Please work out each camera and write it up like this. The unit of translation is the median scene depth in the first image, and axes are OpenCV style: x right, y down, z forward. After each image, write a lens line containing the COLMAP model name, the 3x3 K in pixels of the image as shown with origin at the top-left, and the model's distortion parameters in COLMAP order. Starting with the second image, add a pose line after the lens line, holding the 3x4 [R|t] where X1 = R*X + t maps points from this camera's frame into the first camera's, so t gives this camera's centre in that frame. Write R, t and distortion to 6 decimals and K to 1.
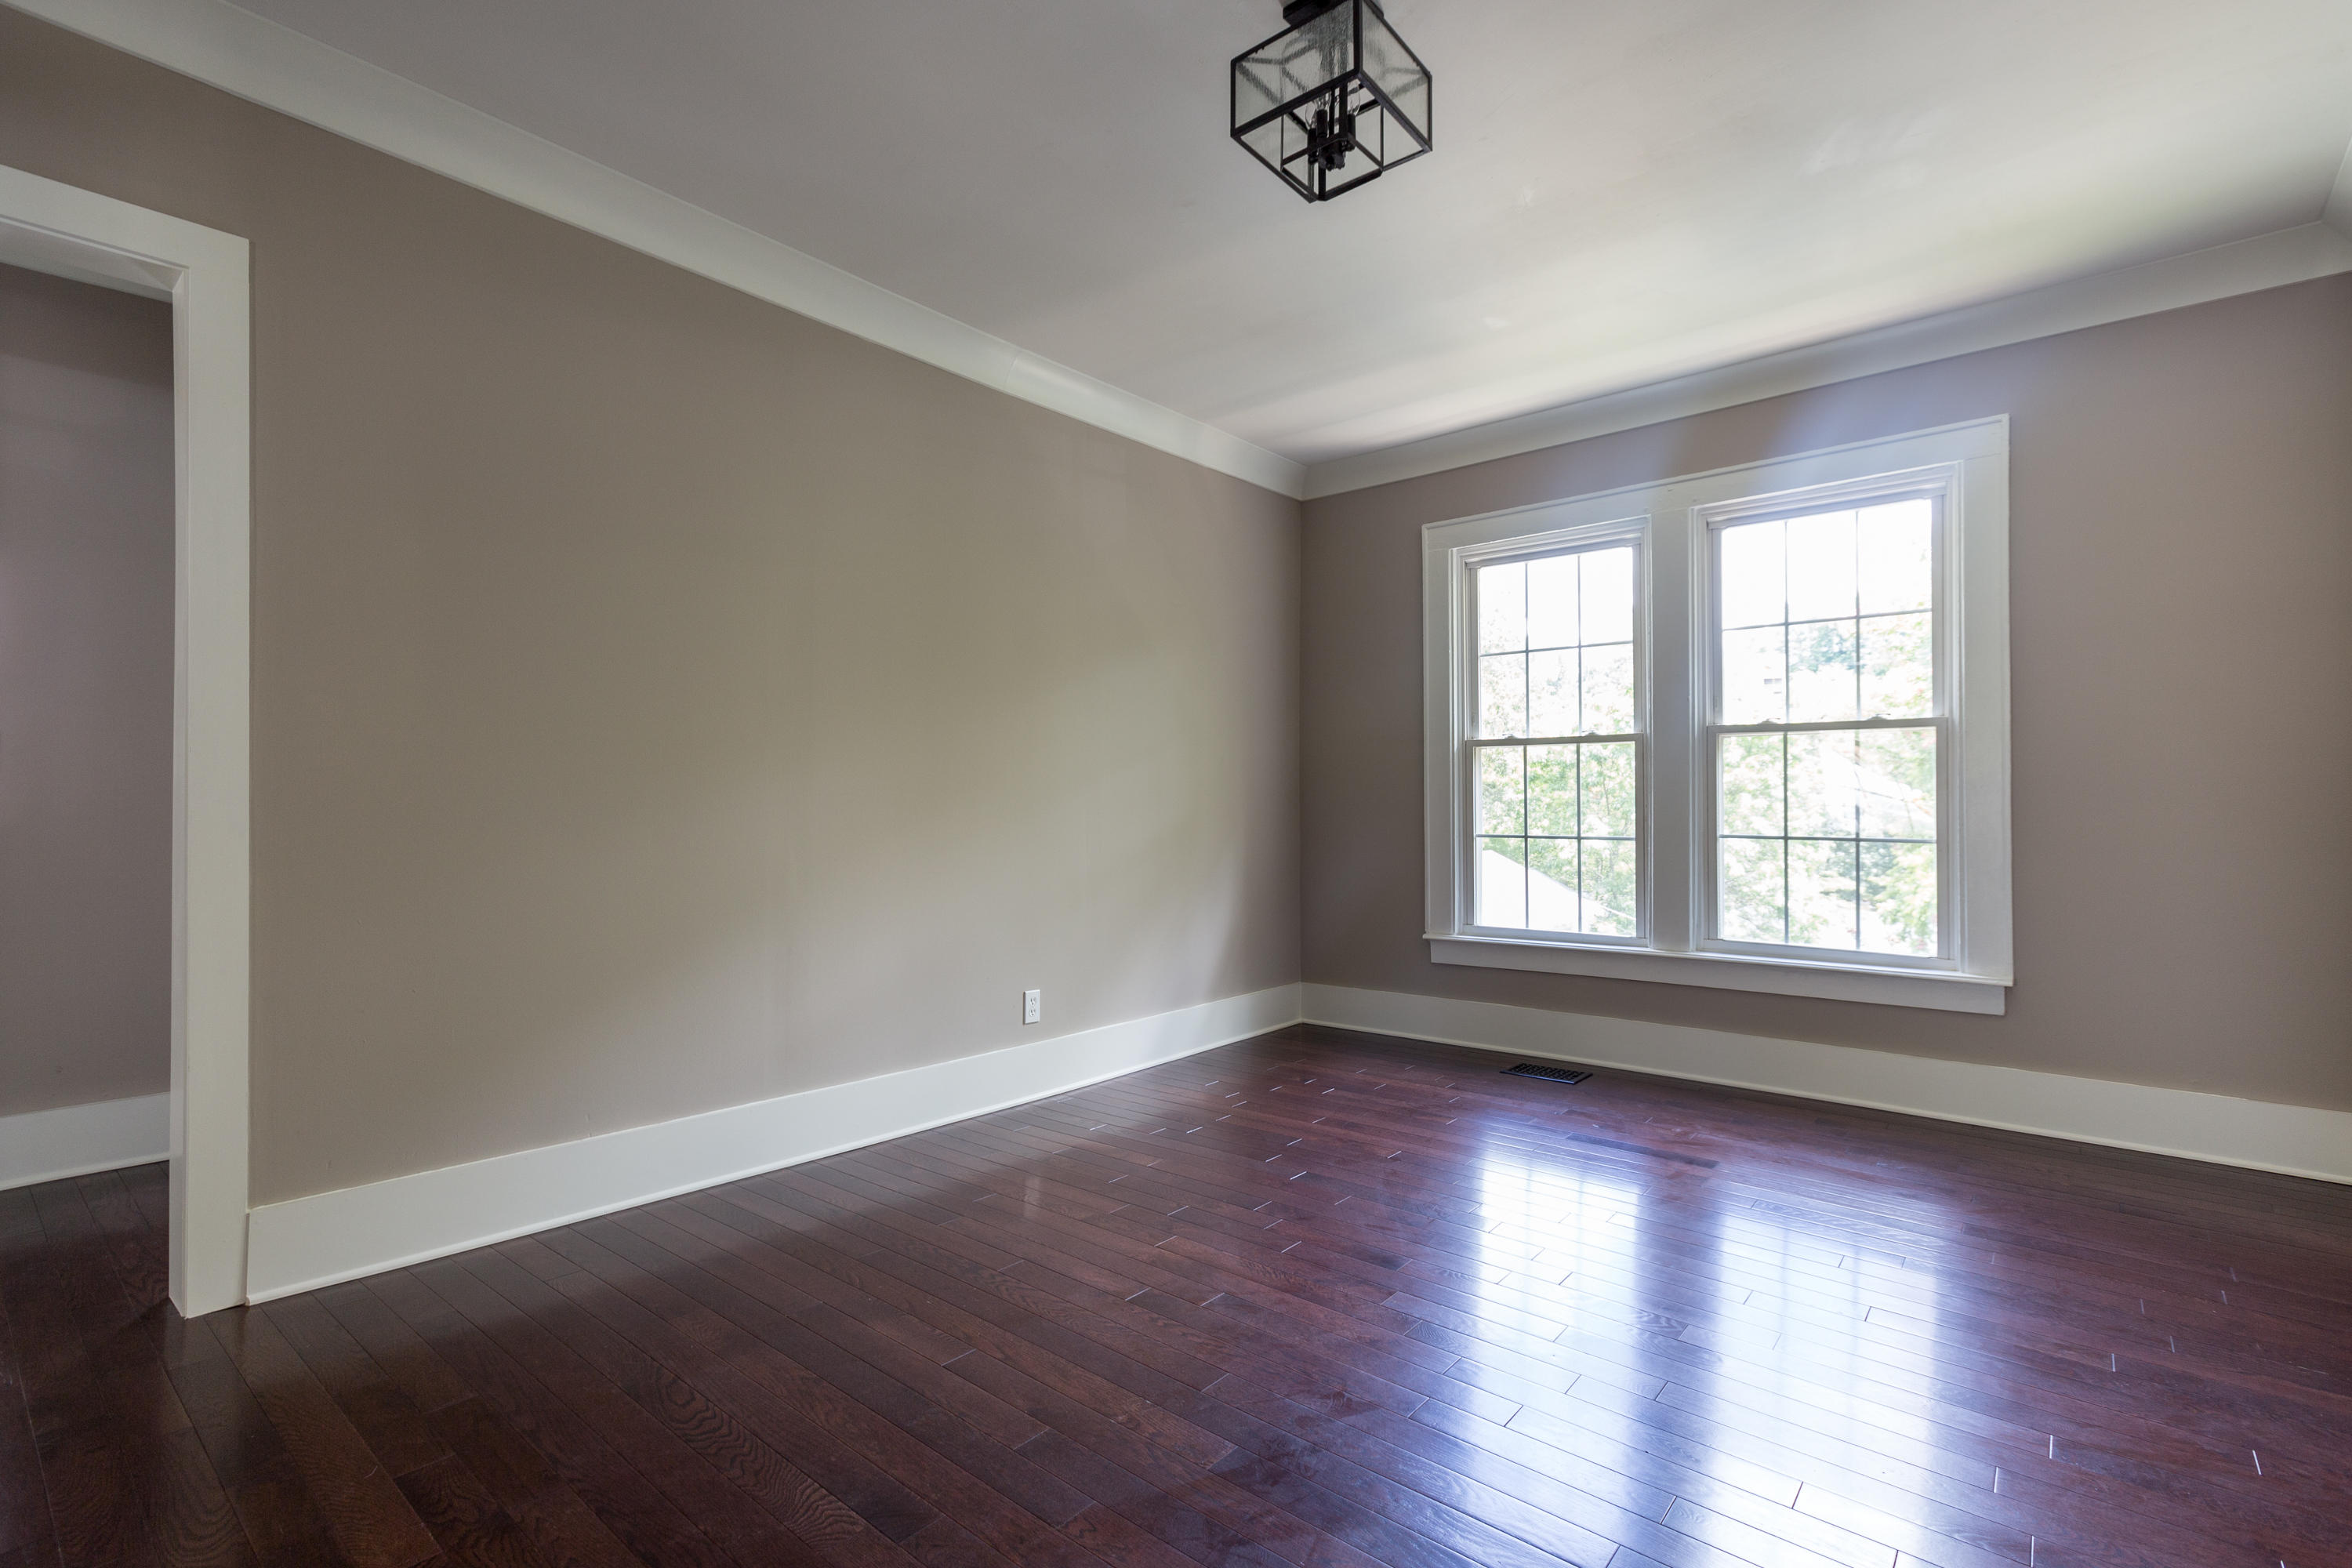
lens RADIAL K [[1088.8, 0, 1176.0], [0, 1088.8, 784.0], [0, 0, 1]] dist [0.002615, 0.000368]
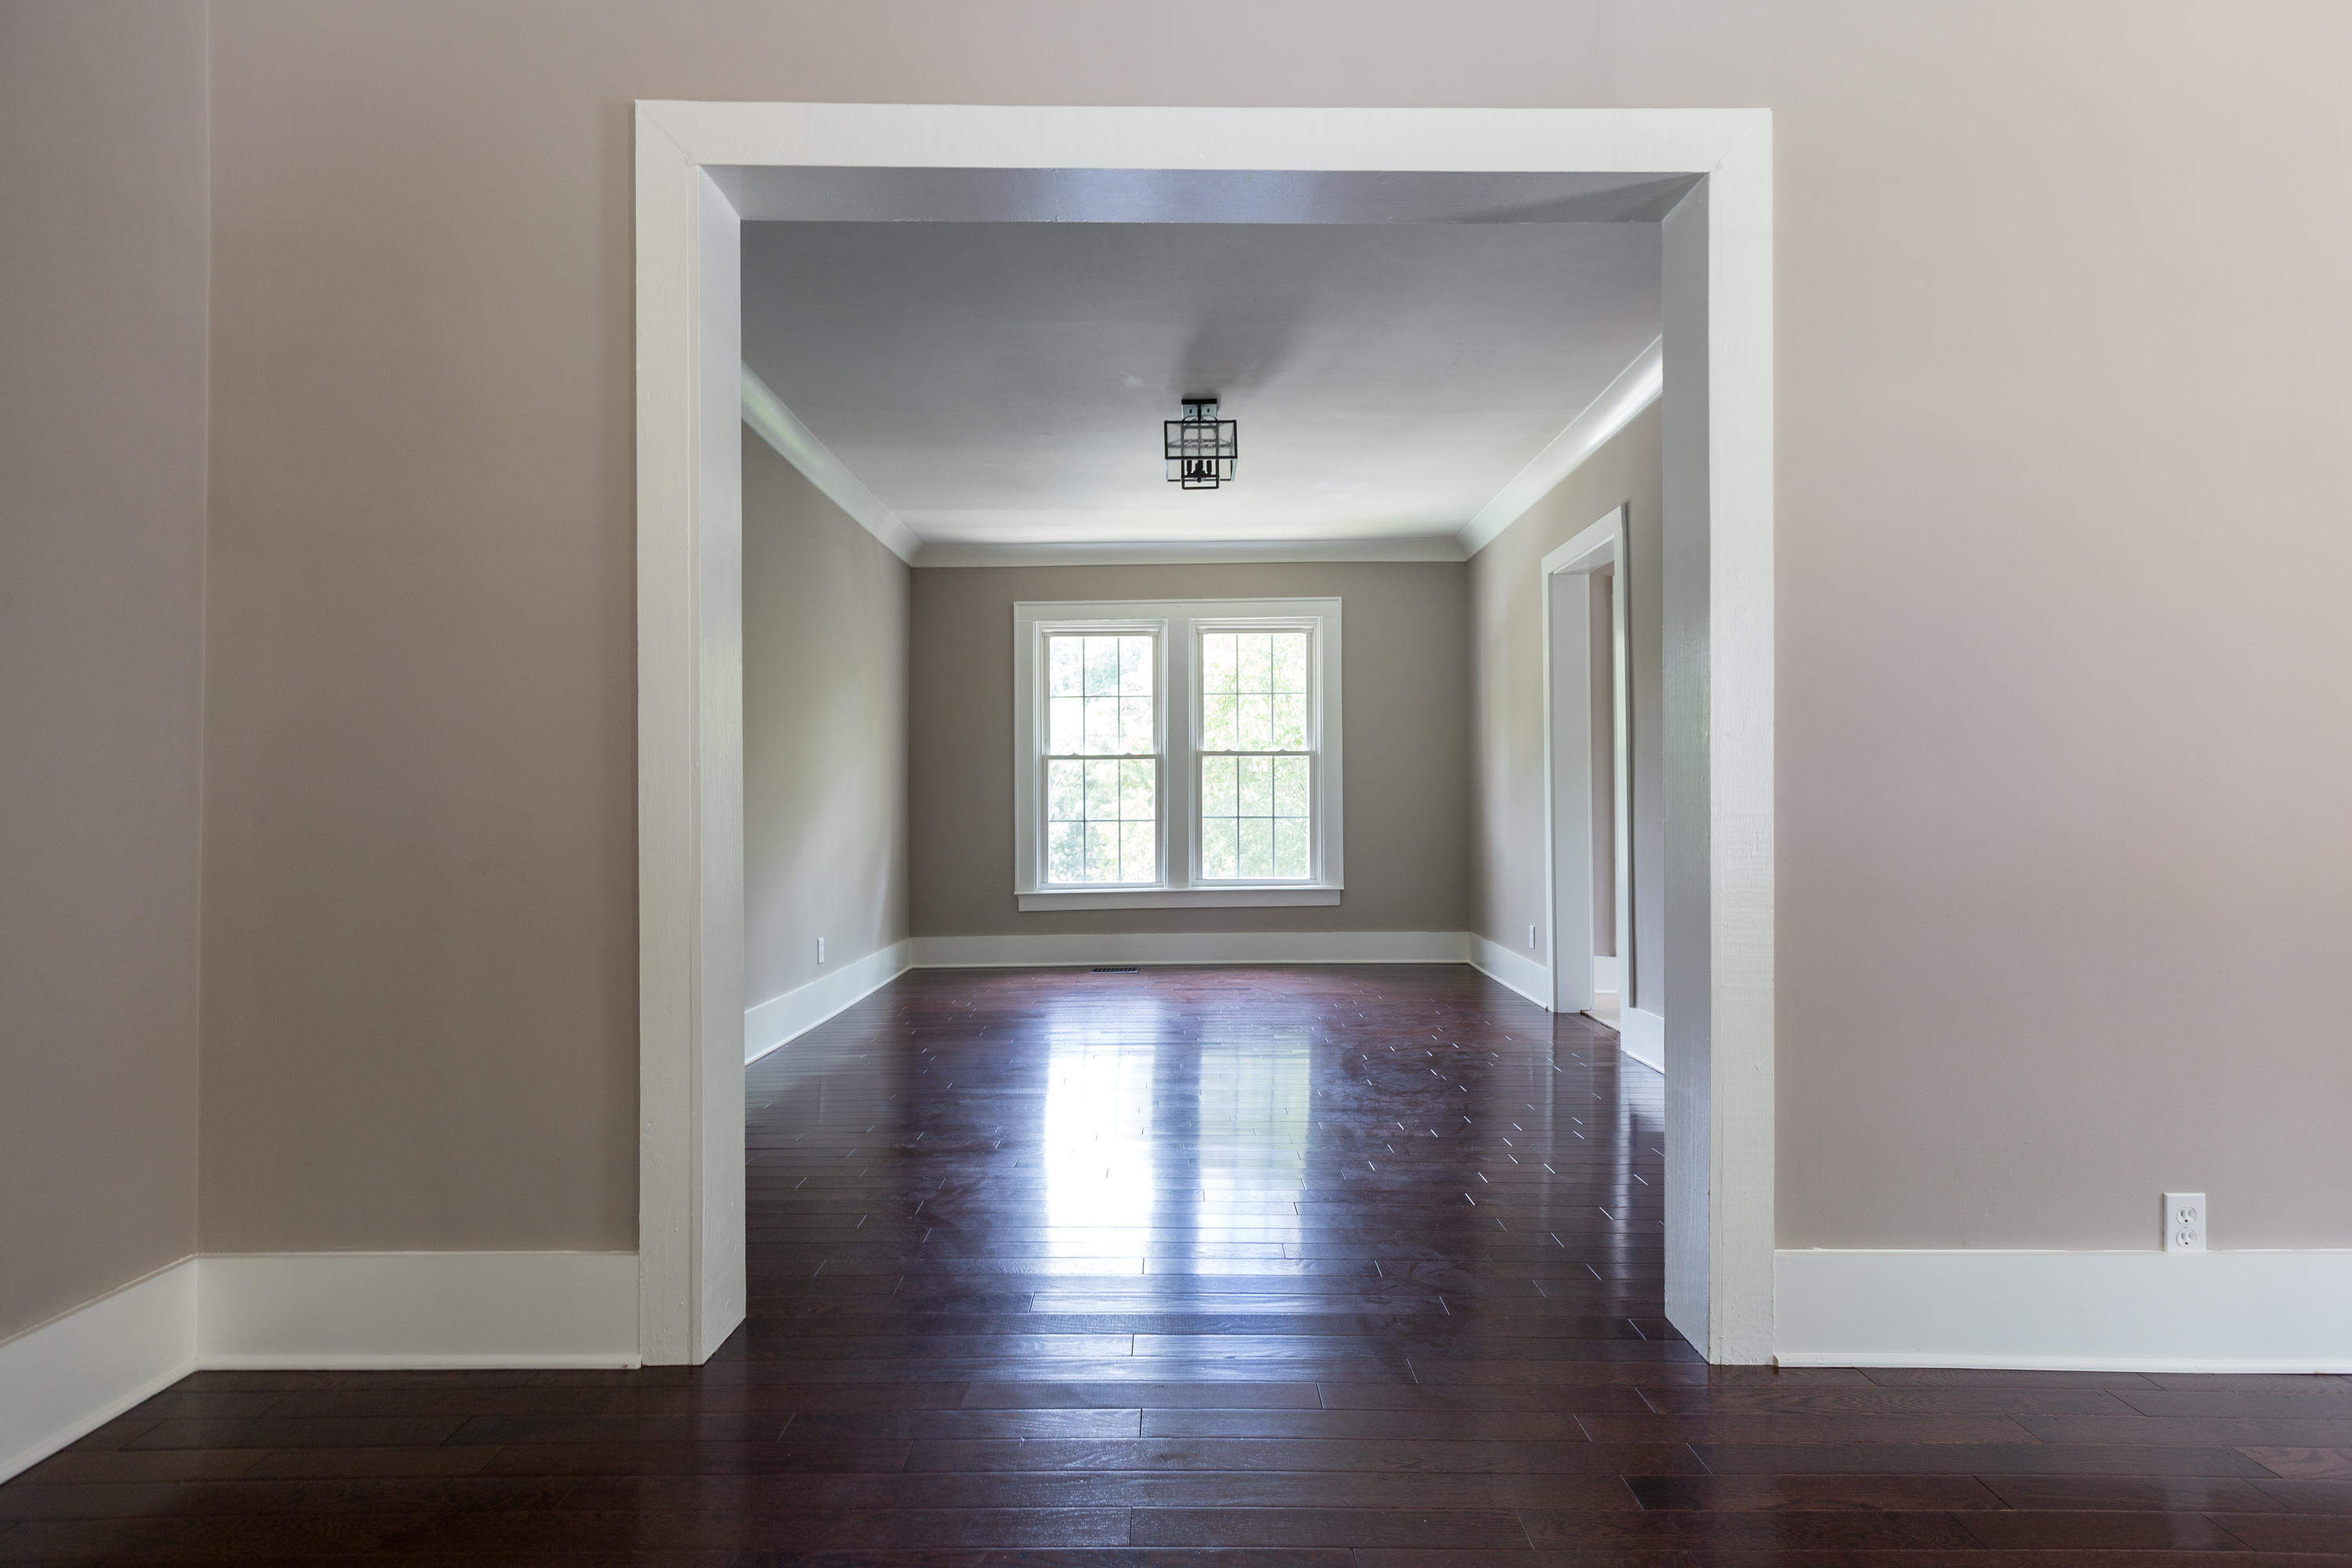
lens RADIAL K [[1168.7, 0, 1176.0], [0, 1168.7, 784.0], [0, 0, 1]] dist [-0.001739, -0.000843]
pose [[0.764869, 0.008984, 0.644123, -0.640411], [-0.003193, 0.999943, -0.010156, 0.014597], [-0.644177, 0.005711, 0.764855, -0.321411]]
